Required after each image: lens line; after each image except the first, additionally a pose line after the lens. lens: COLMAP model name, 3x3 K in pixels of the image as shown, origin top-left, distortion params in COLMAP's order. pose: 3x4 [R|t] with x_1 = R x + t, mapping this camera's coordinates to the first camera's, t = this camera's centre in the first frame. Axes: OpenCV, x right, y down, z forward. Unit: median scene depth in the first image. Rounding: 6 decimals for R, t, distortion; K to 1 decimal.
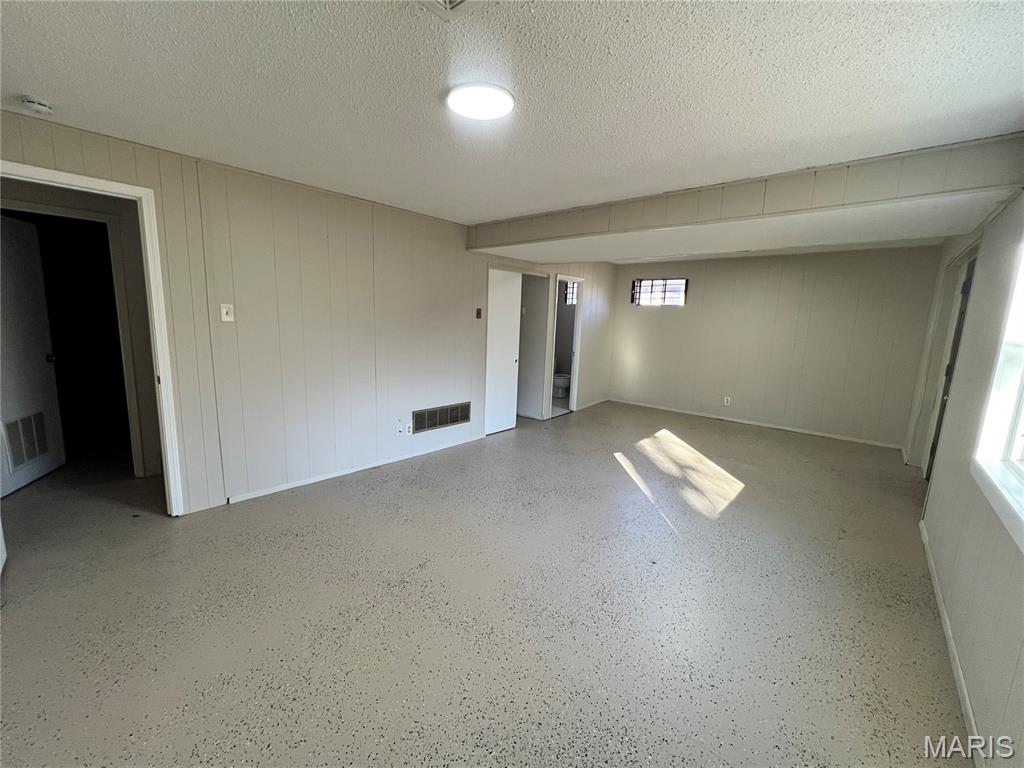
lens RADIAL K [[408.7, 0, 511.3], [0, 408.7, 380.2], [0, 0, 1]] dist [-0.001668, -0.000203]
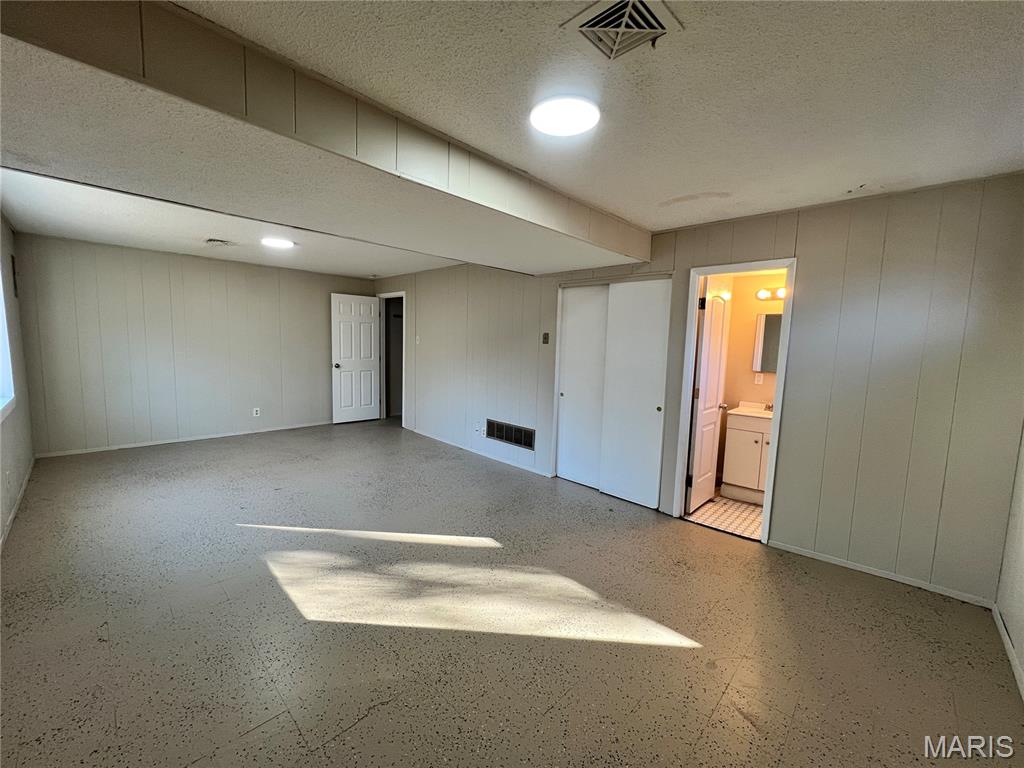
lens RADIAL K [[408.7, 0, 511.6], [0, 408.7, 384.9], [0, 0, 1]] dist [-0.001668, -0.000203]
pose [[-0.046425, 0.072971, -0.996253, 0.925899], [-0.181494, 0.980113, 0.080246, -0.129038], [0.982296, 0.184539, -0.032258, 1.046050]]
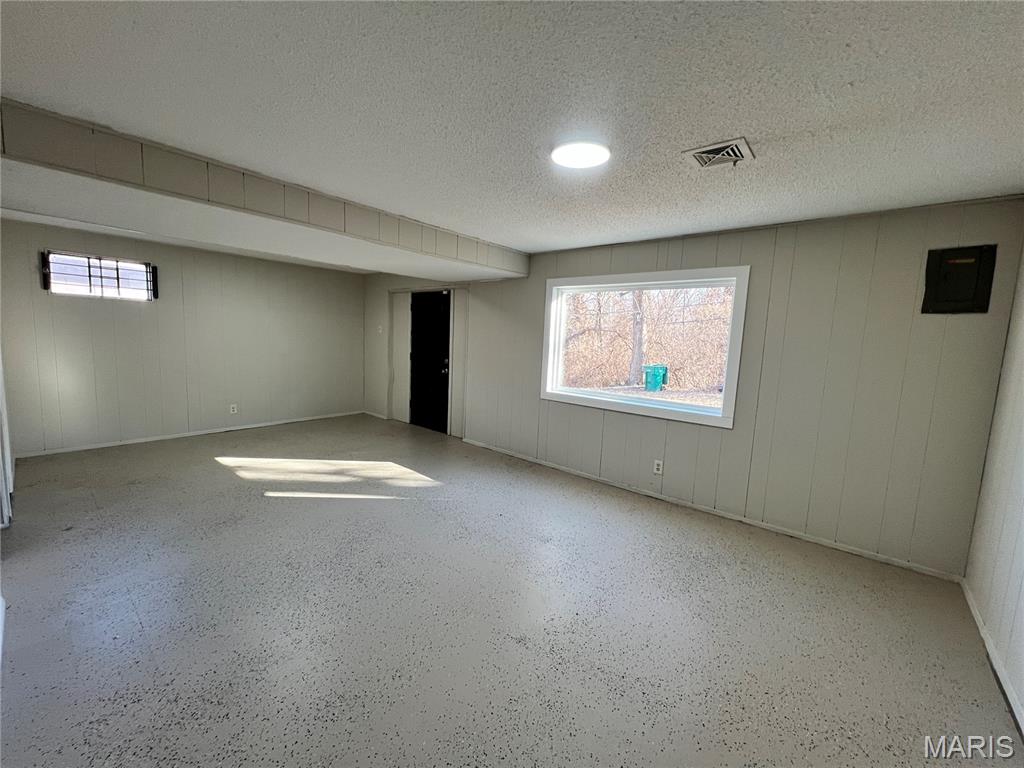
lens RADIAL K [[408.7, 0, 510.5], [0, 408.7, 381.8], [0, 0, 1]] dist [-0.001668, -0.000203]
pose [[-0.009145, -0.144912, 0.989402, -0.524225], [0.110077, 0.983284, 0.145034, -0.103130], [-0.993881, 0.110237, 0.006960, 0.515567]]
